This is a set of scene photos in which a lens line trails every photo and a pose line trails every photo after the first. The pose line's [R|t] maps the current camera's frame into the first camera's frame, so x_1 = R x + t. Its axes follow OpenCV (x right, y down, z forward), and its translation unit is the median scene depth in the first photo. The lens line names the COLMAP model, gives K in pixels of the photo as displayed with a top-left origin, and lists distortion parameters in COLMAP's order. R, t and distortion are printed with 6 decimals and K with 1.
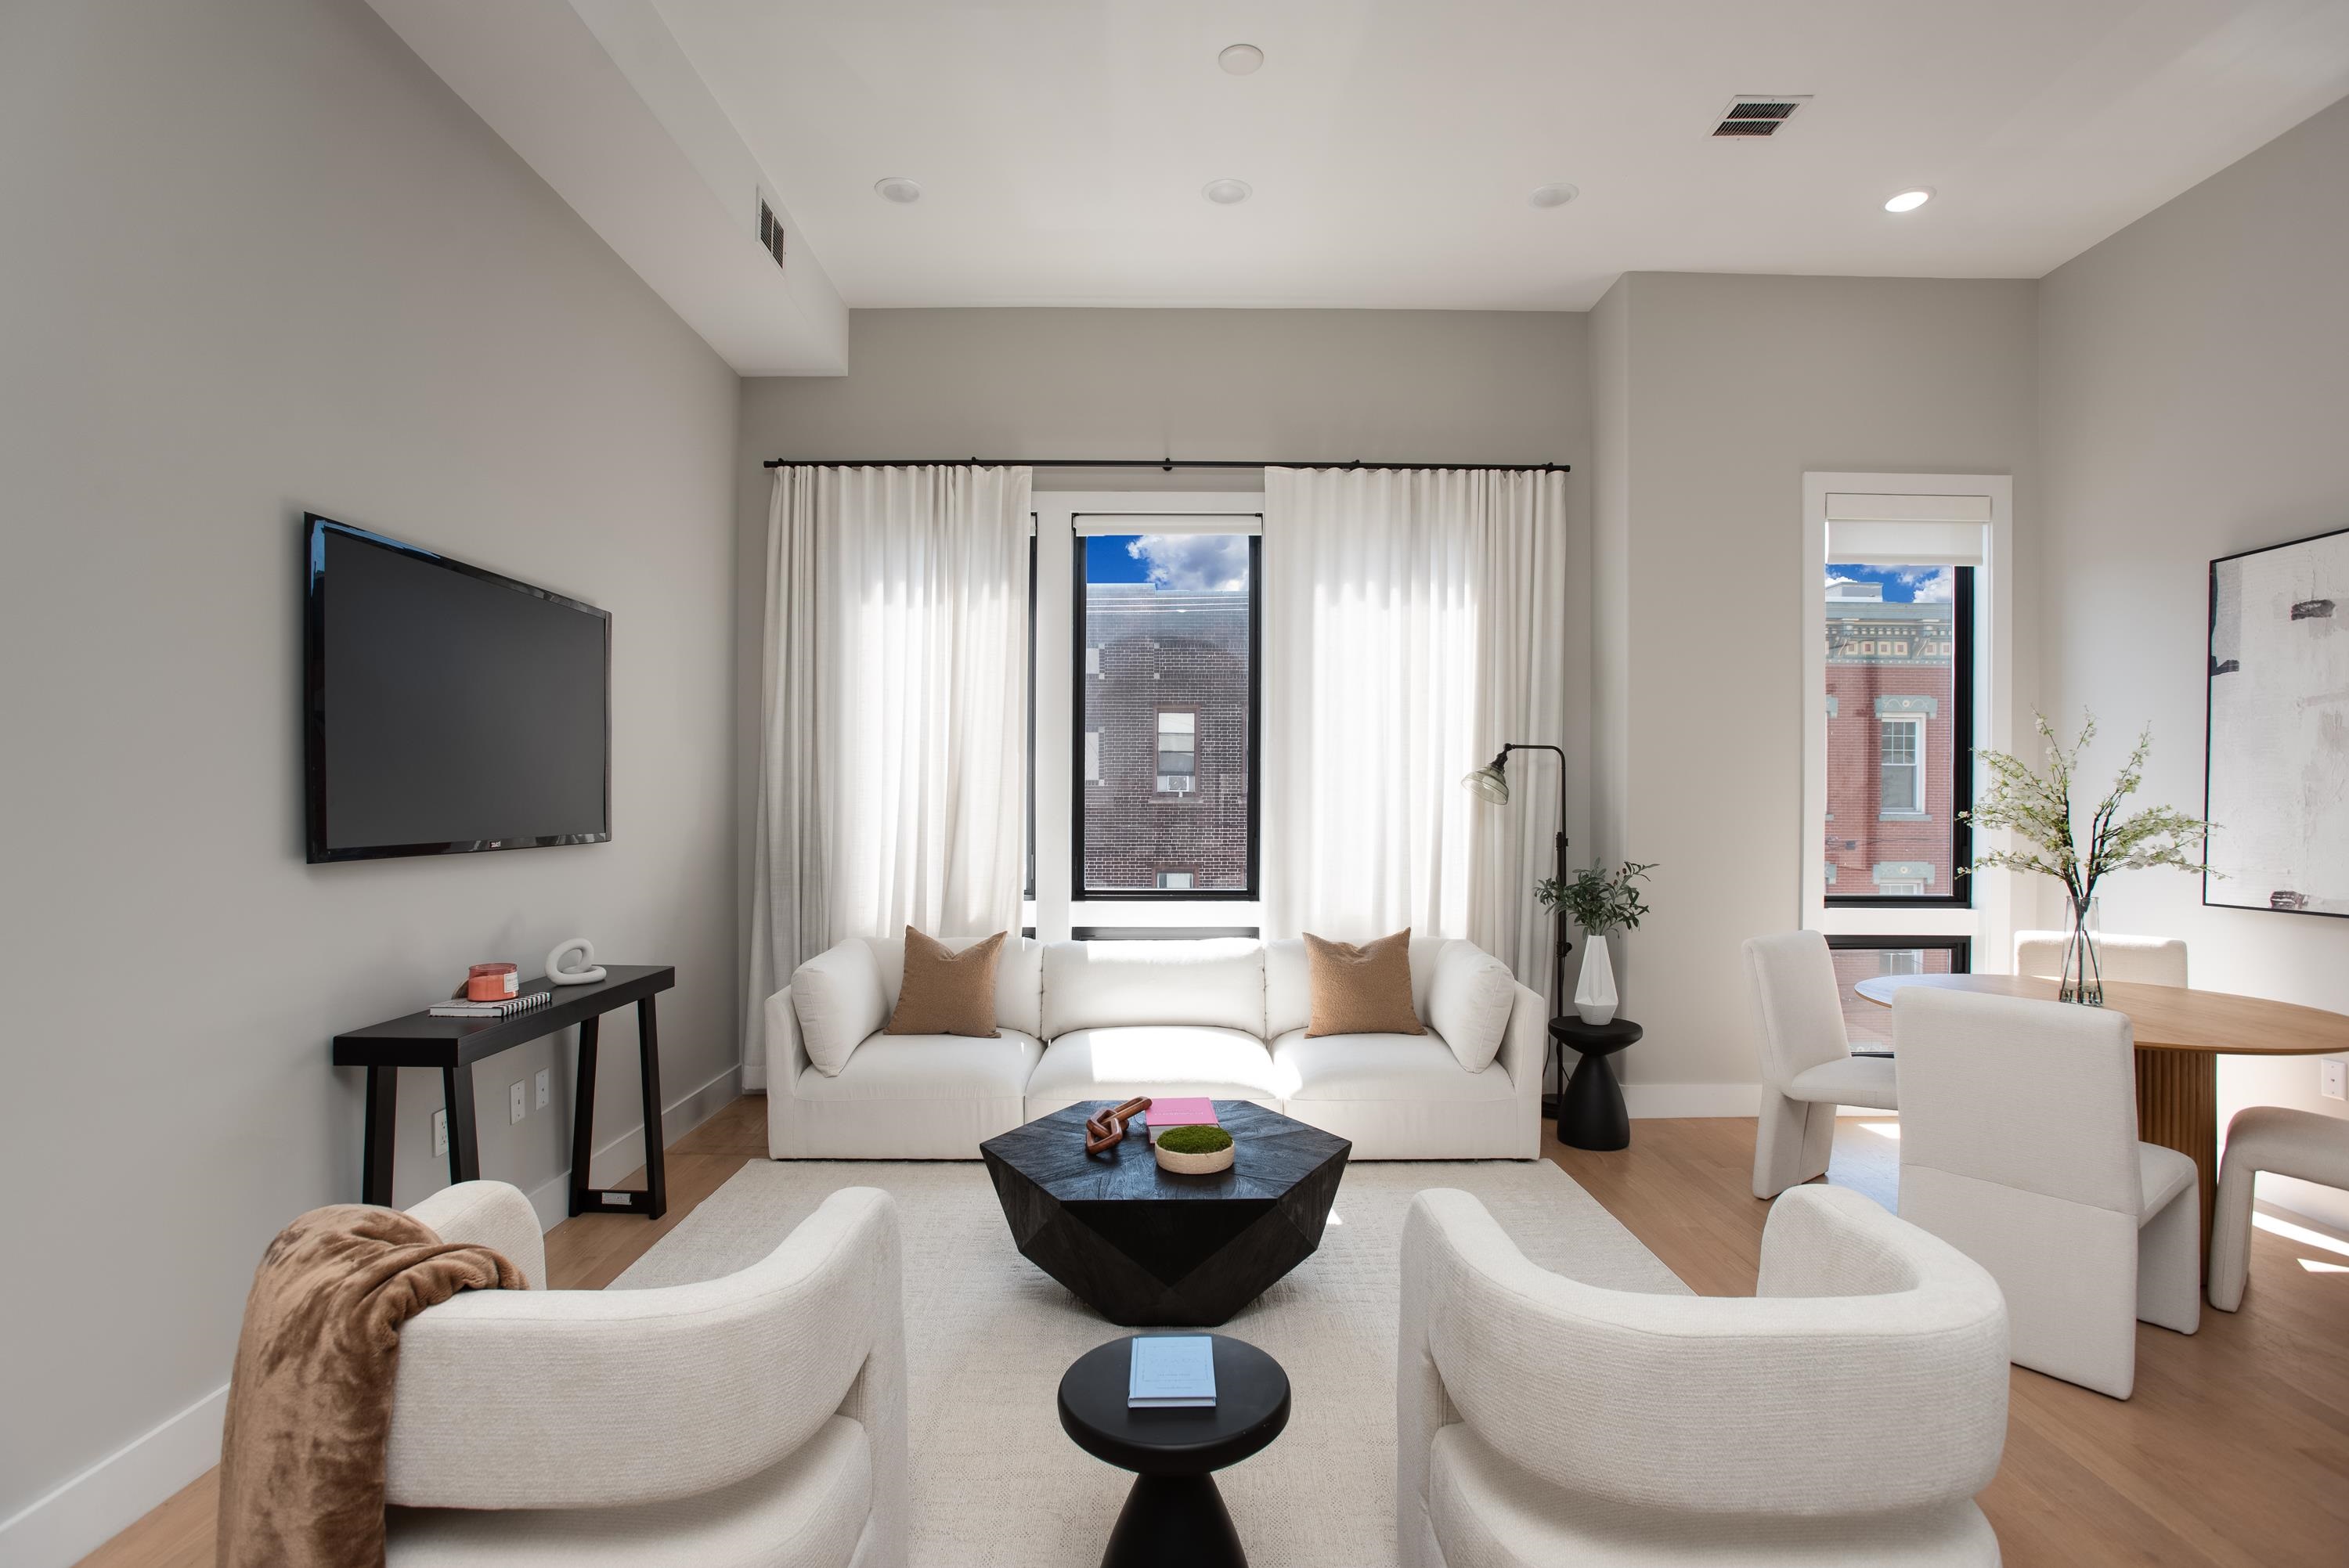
lens RADIAL K [[1141.0, 0, 1170.9], [0, 1141.0, 813.8], [0, 0, 1]] dist [-0.043009, 0.019611]
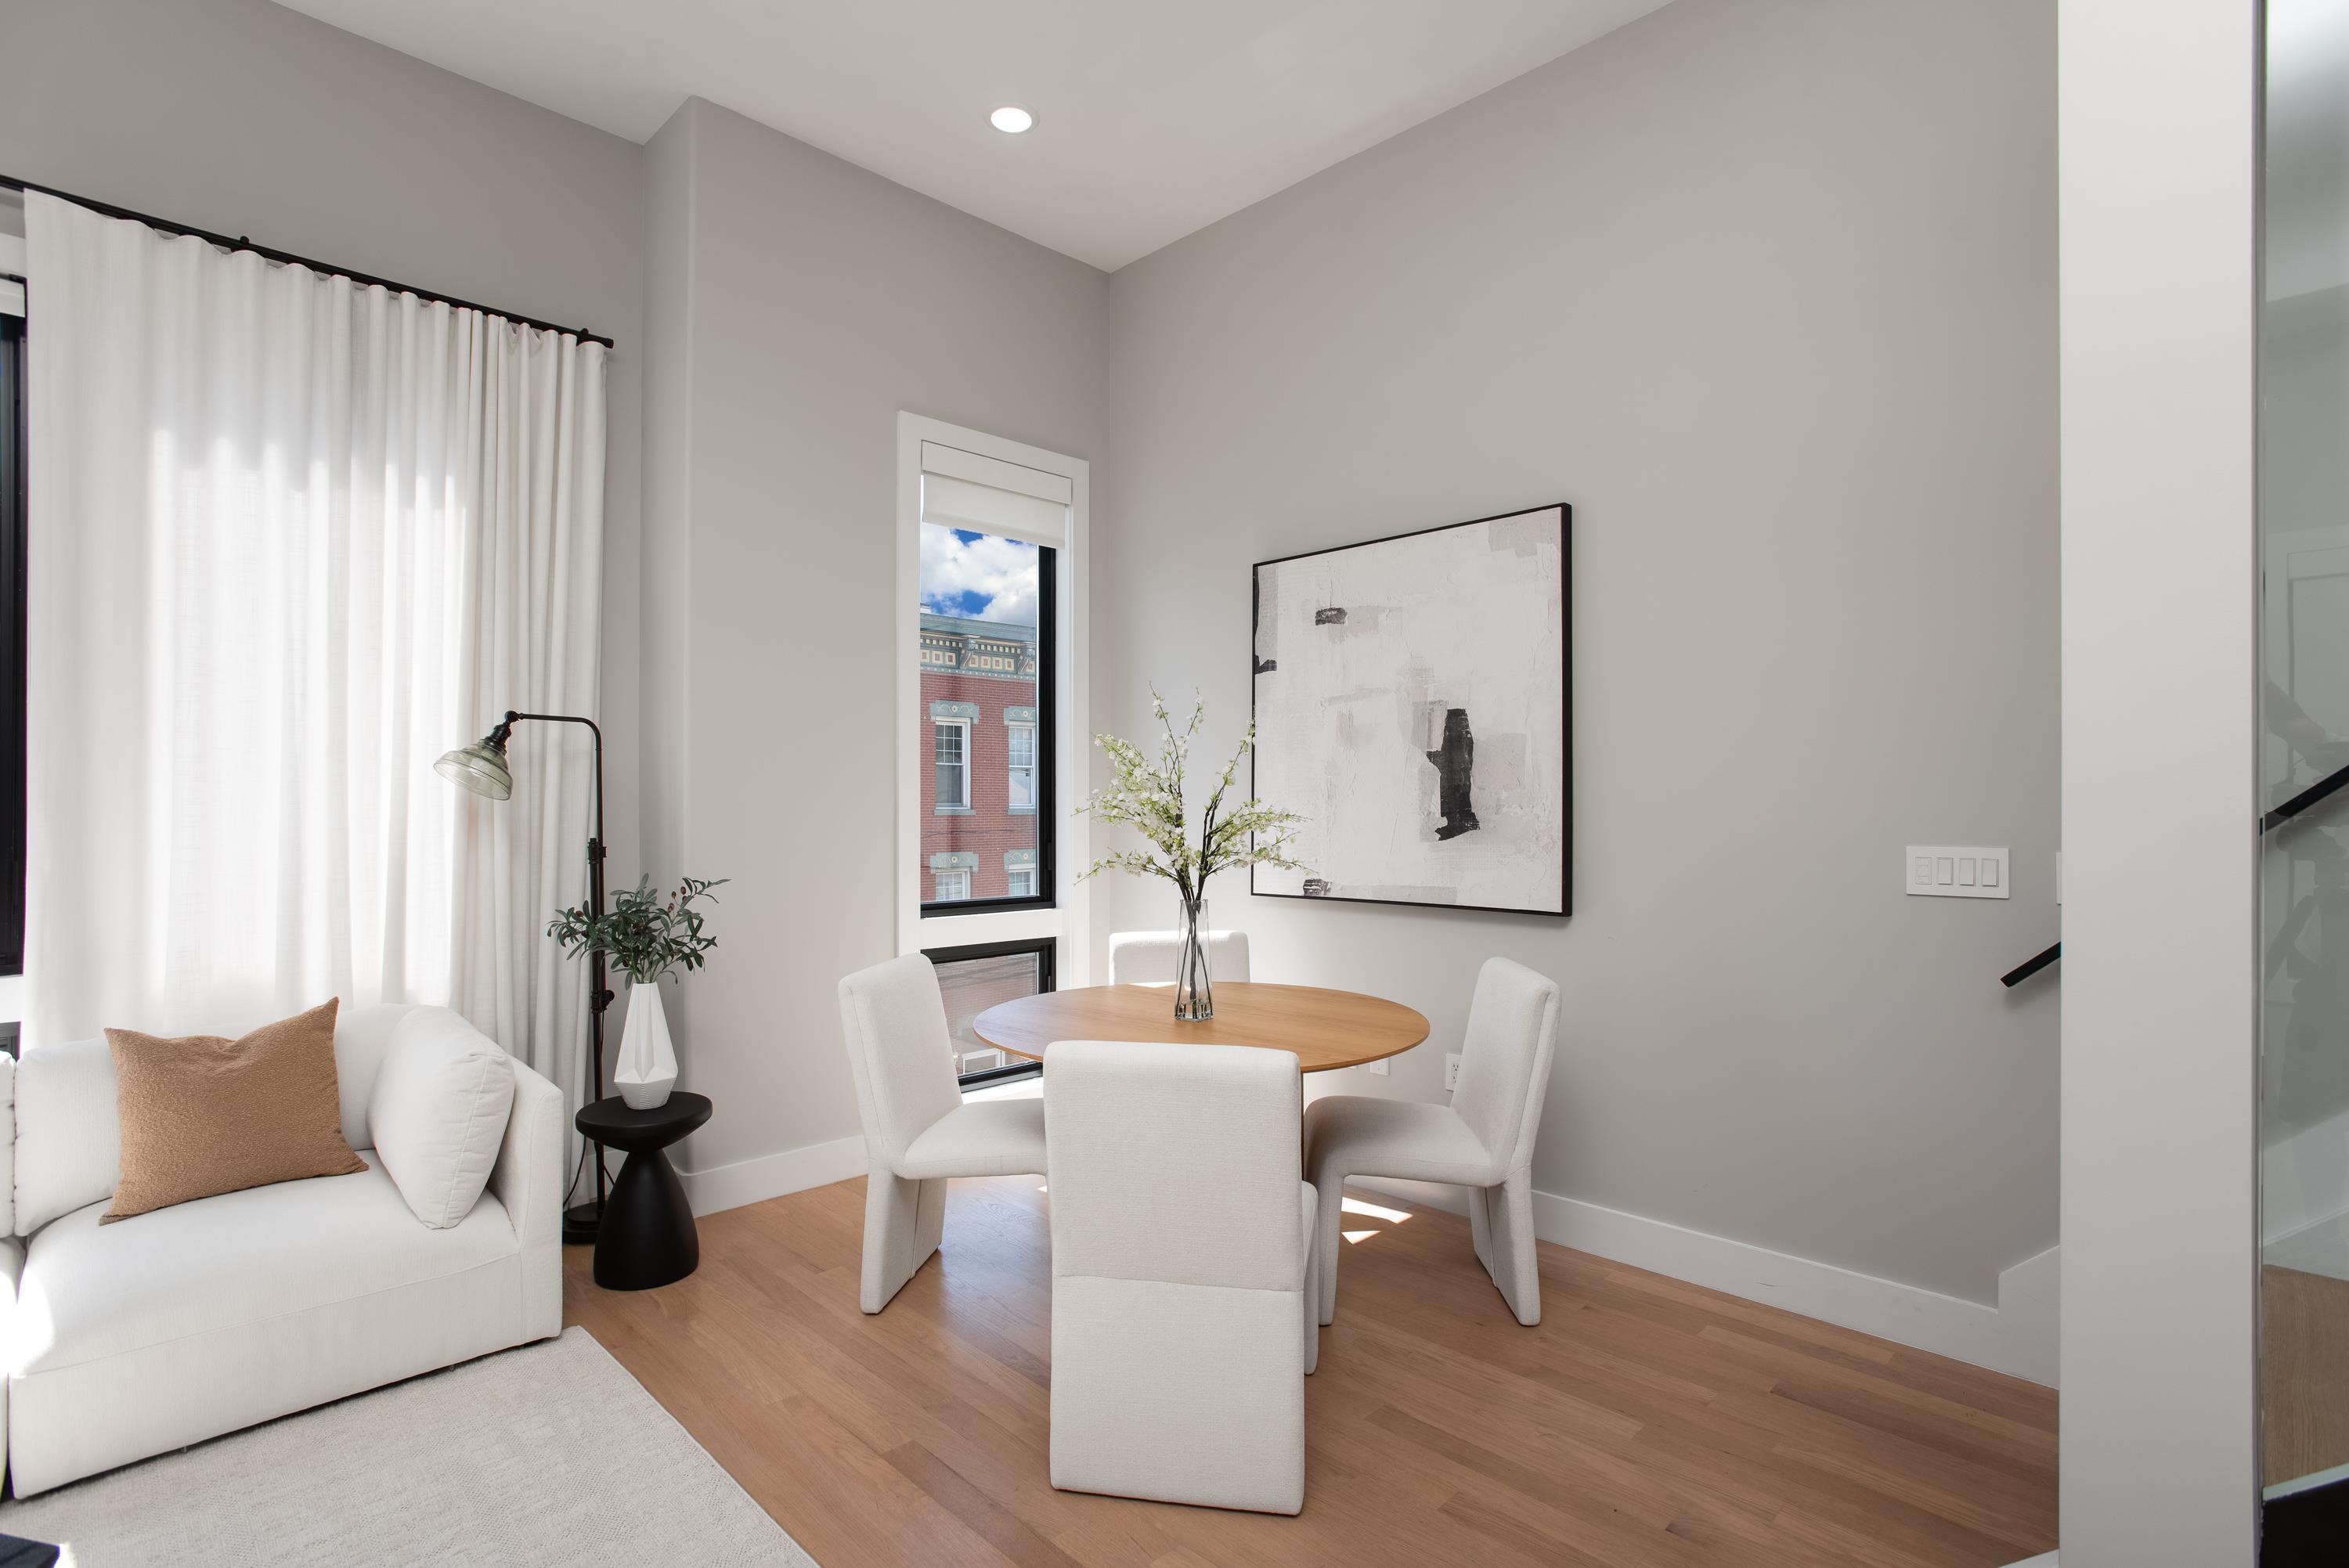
lens RADIAL K [[1141.0, 0, 1168.8], [0, 1141.0, 799.5], [0, 0, 1]] dist [-0.043009, 0.019611]
pose [[0.715969, -0.002627, 0.698127, 0.109000], [0.009538, 0.999936, -0.006019, -0.000874], [-0.698067, 0.010968, 0.715949, 0.246033]]
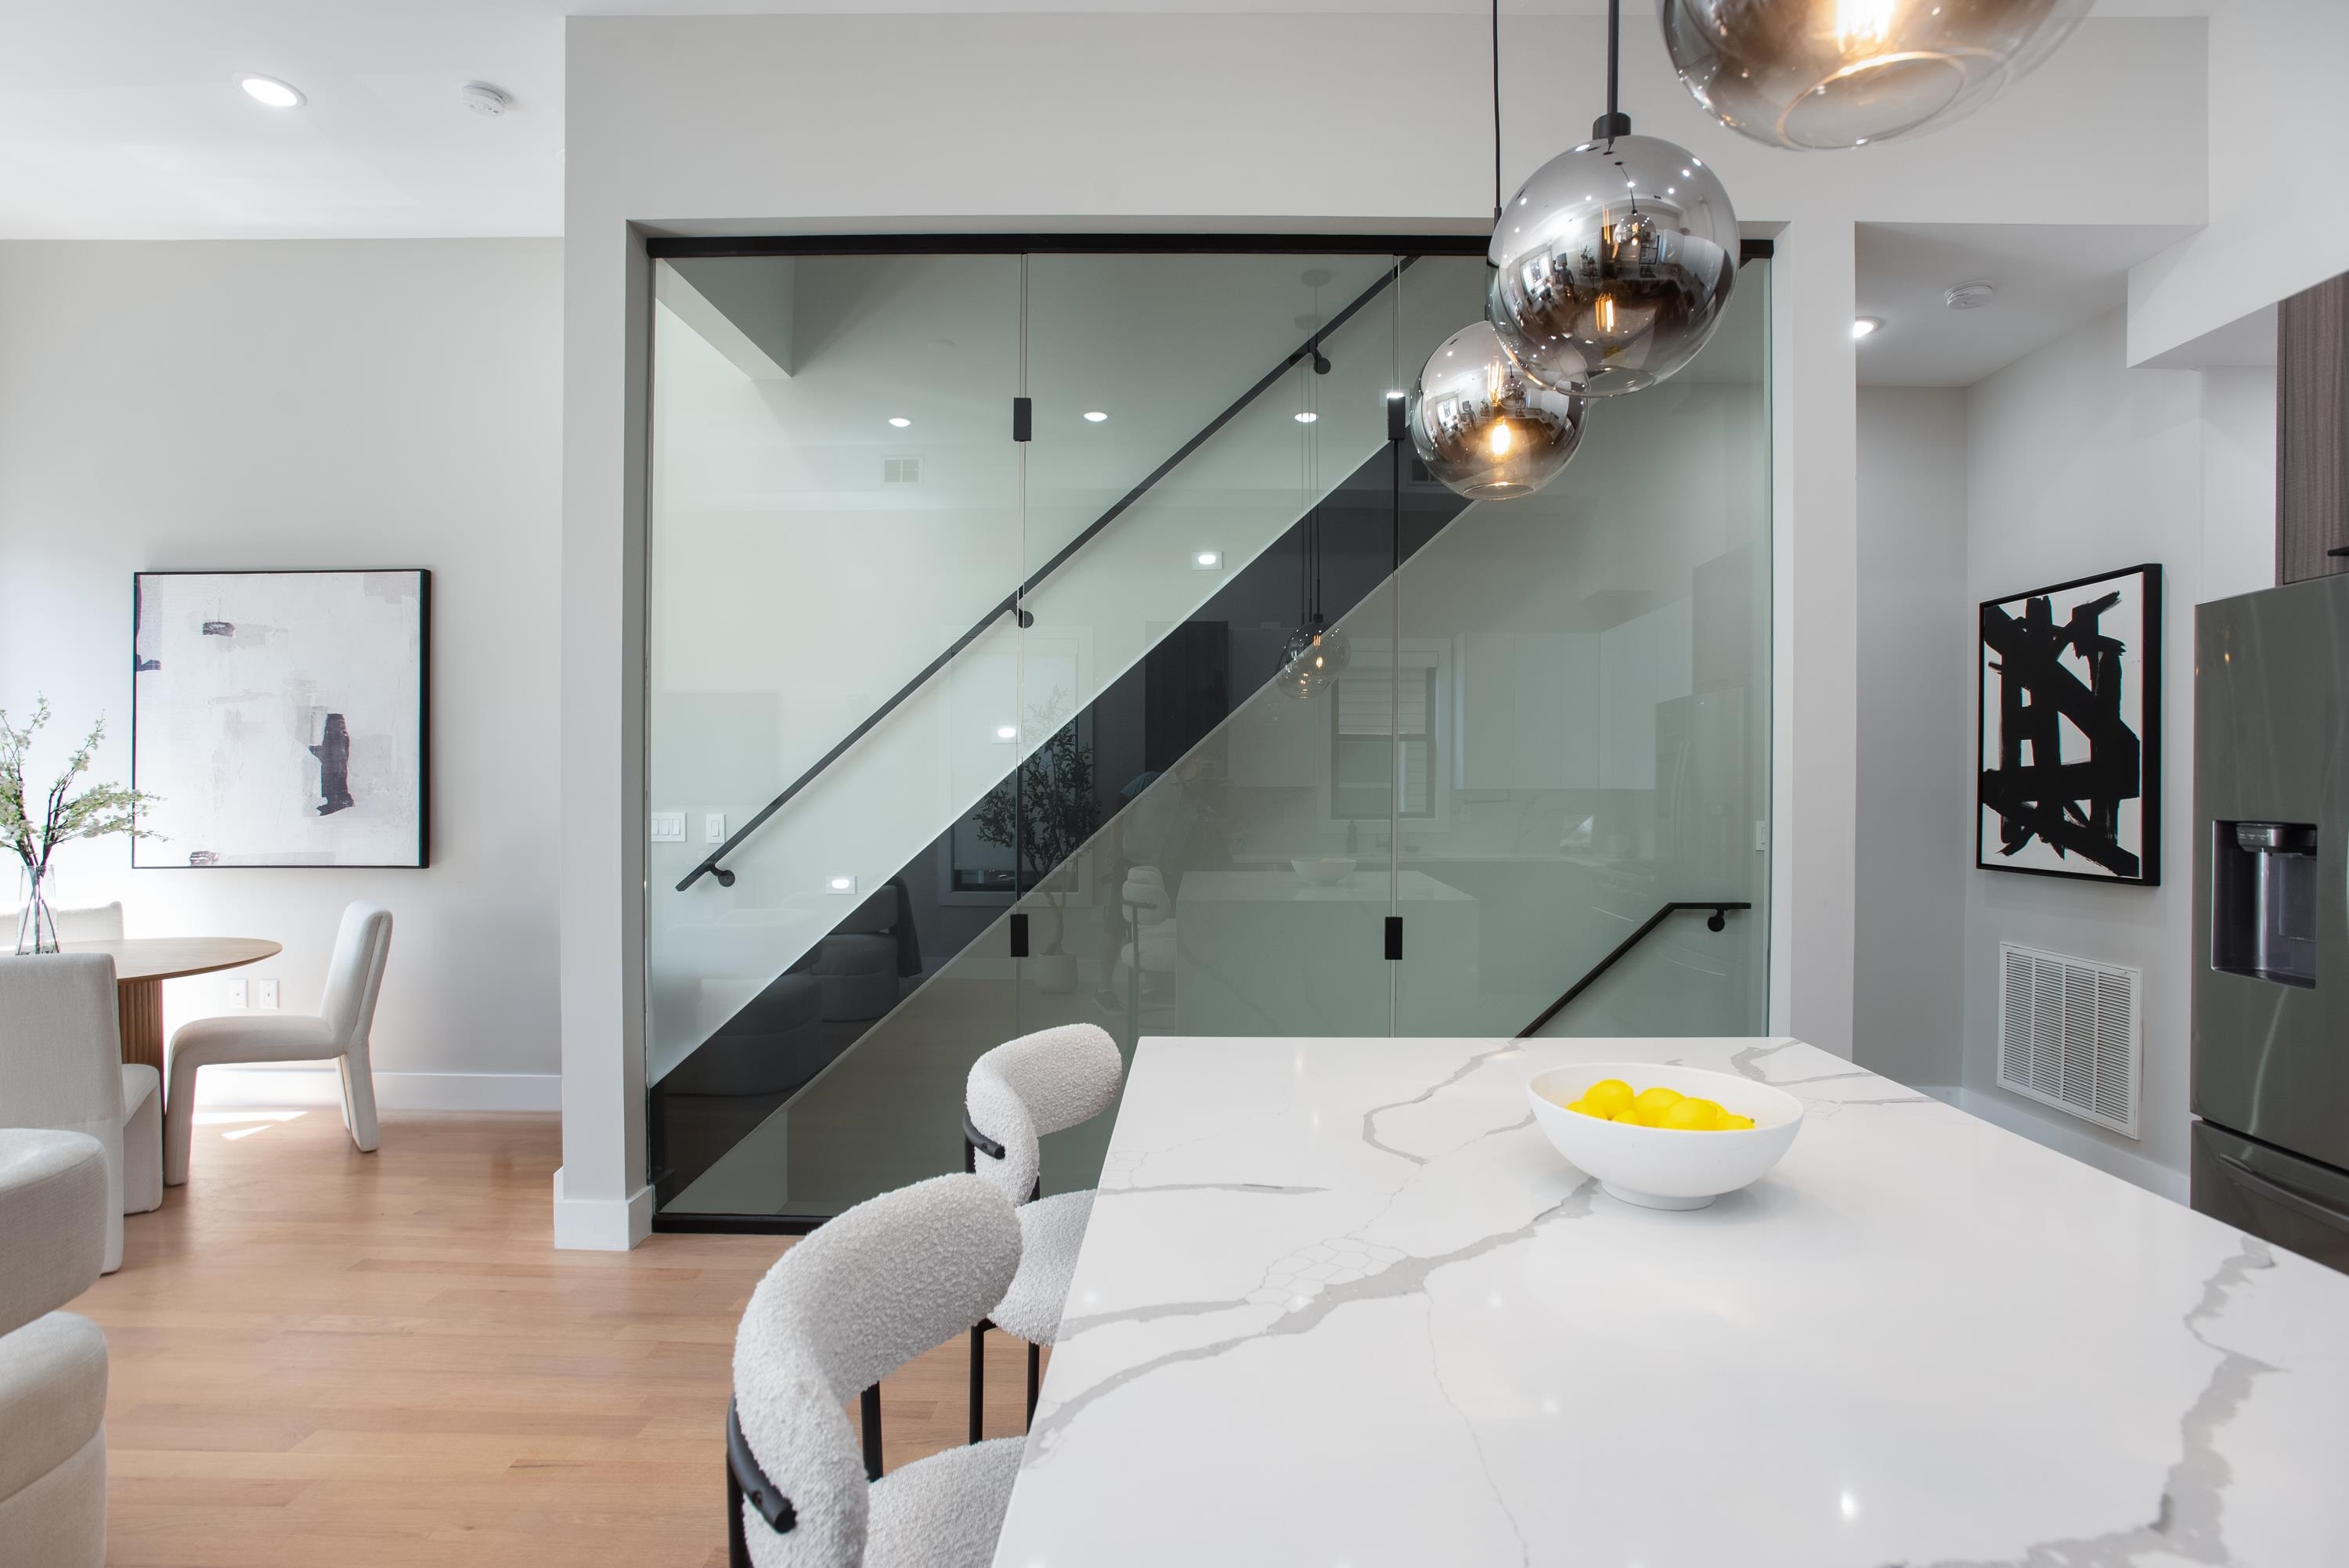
lens RADIAL K [[1141.0, 0, 1204.9], [0, 1141.0, 793.6], [0, 0, 1]] dist [-0.043009, 0.019611]
pose [[0.017563, -0.008852, 0.999807, -0.179338], [0.008416, 0.999927, 0.008706, 0.002878], [-0.999810, 0.008261, 0.017637, -0.114854]]
